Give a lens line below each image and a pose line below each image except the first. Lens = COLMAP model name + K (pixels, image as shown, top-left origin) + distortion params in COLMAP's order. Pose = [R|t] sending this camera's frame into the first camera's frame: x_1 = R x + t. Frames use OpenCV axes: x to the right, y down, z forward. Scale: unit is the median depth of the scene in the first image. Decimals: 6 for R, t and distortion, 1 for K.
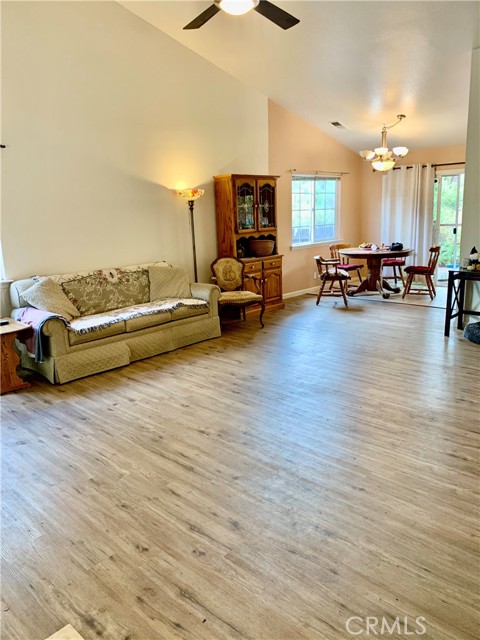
lens RADIAL K [[494.5, 0, 236.1], [0, 494.5, 320.2], [0, 0, 1]] dist [0.043100, -0.046107]
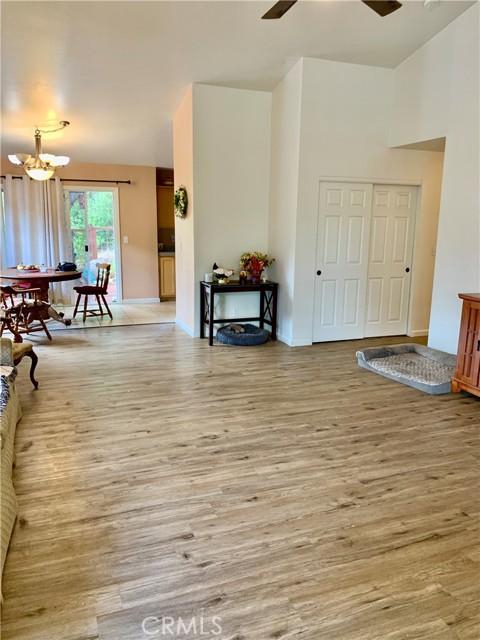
lens RADIAL K [[494.5, 0, 238.2], [0, 494.5, 319.4], [0, 0, 1]] dist [0.043100, -0.046107]
pose [[0.434845, -0.147525, 0.888339, -0.681692], [0.173149, 0.981779, 0.078285, -0.136357], [-0.883702, 0.119773, 0.452466, 0.632603]]
